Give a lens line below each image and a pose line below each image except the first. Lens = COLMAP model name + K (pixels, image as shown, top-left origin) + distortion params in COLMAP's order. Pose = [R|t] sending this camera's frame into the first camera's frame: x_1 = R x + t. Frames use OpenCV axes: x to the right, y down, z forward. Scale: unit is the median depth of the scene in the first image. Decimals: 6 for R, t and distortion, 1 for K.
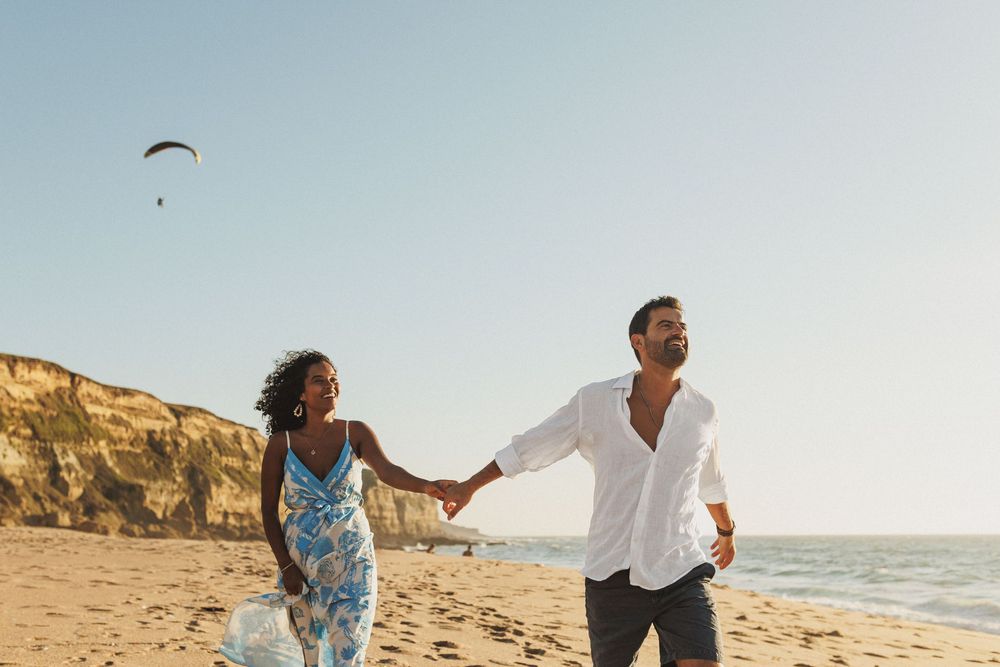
lens RADIAL K [[1165.0, 0, 476.3], [0, 1165.0, 280.5], [0, 0, 1]] dist [-0.004966, 0.006651]
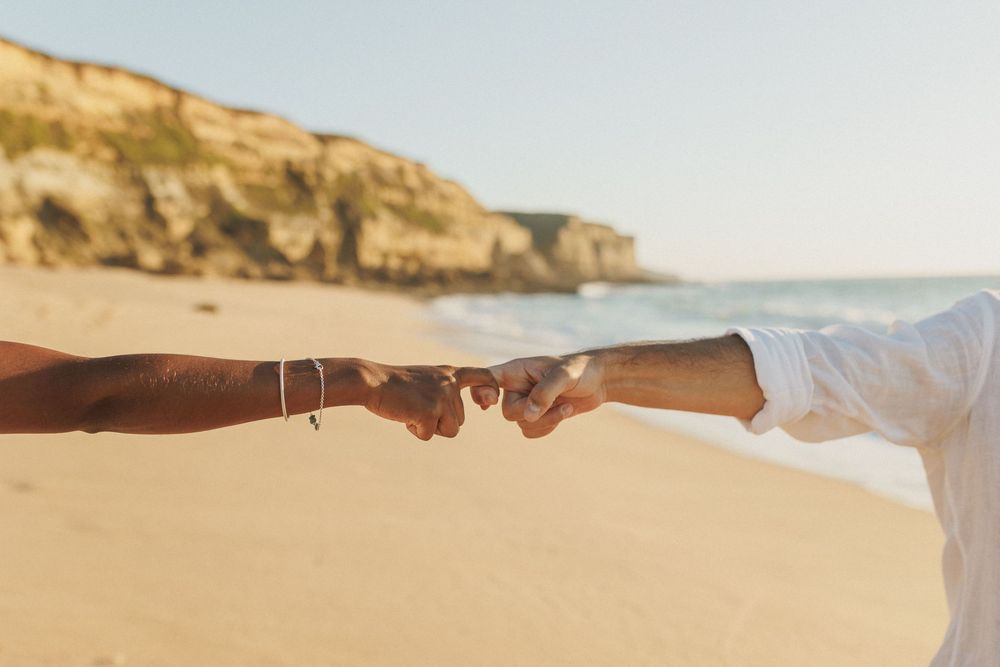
lens RADIAL K [[1068.9, 0, 470.3], [0, 1068.9, 333.3], [0, 0, 1]] dist [-0.001518, -0.004216]
pose [[0.982023, -0.019040, -0.187801, -0.005970], [0.067001, 0.965276, 0.252492, 0.072202], [0.176472, -0.260536, 0.949199, 0.285745]]
